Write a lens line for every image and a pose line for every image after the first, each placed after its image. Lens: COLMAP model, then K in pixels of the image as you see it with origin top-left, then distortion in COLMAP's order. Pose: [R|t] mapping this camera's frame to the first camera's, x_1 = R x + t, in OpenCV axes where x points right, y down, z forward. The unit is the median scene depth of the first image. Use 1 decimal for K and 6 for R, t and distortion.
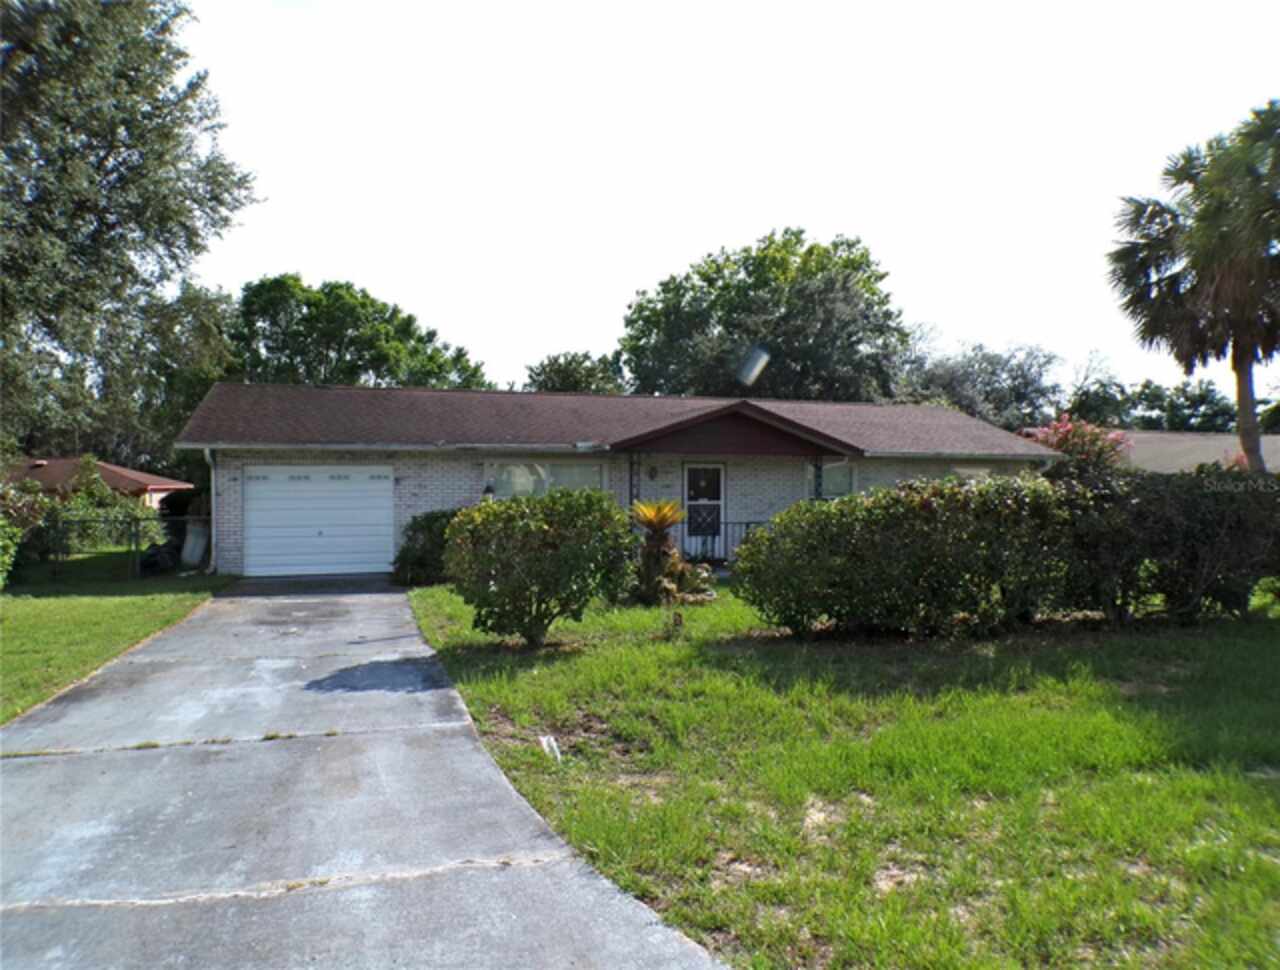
lens RADIAL K [[949.7, 0, 639.5], [0, 949.7, 484.3], [0, 0, 1]] dist [0.001216, 0.000053]
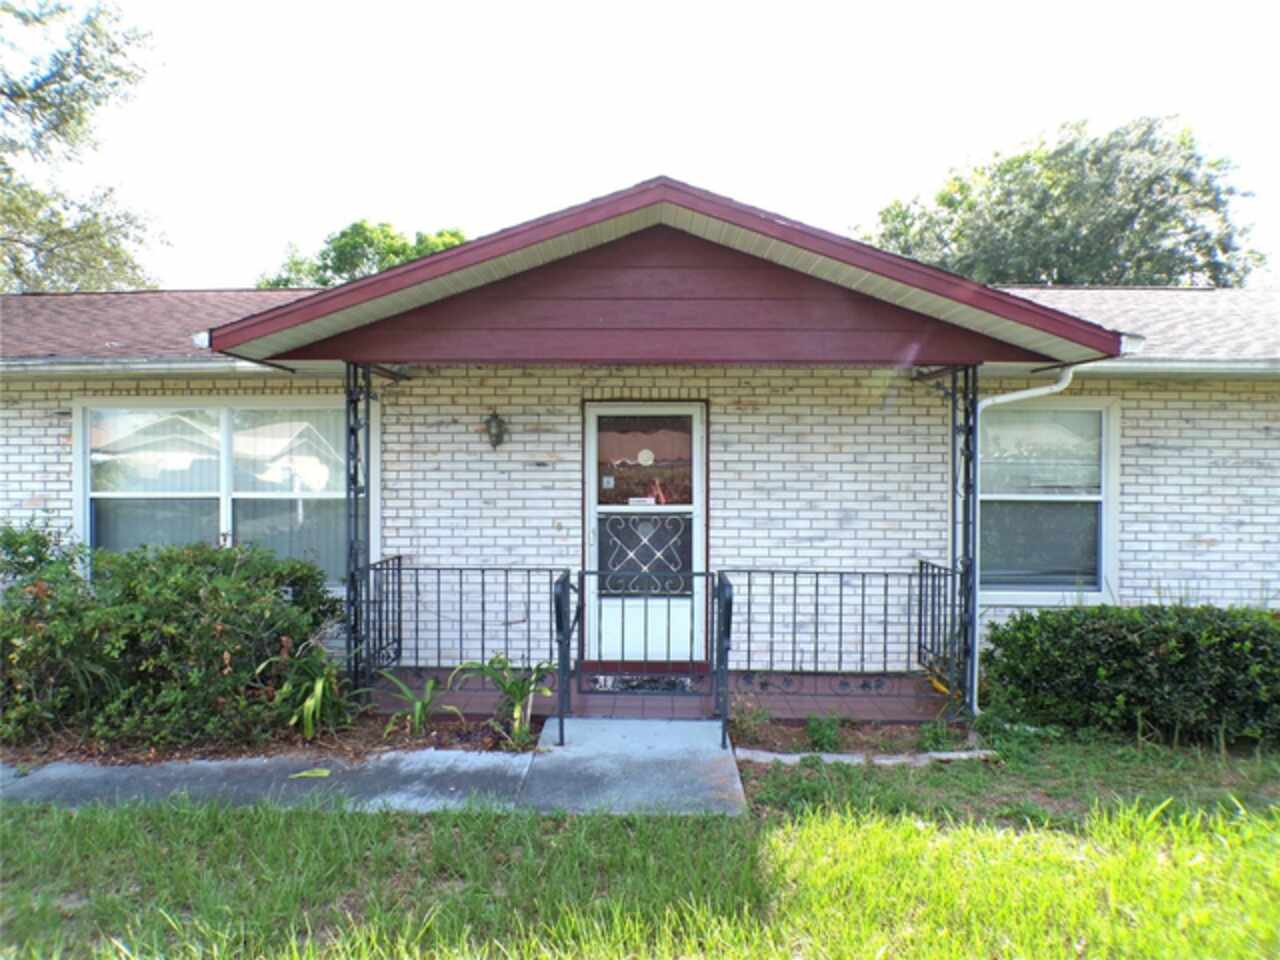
lens RADIAL K [[899.0, 0, 640.9], [0, 899.0, 483.8], [0, 0, 1]] dist [0.000834, -0.000125]
pose [[0.949715, 0.002690, -0.313103, 0.173778], [-0.000949, 0.999983, 0.005713, 0.007629], [0.313113, -0.005129, 0.949702, 0.668840]]
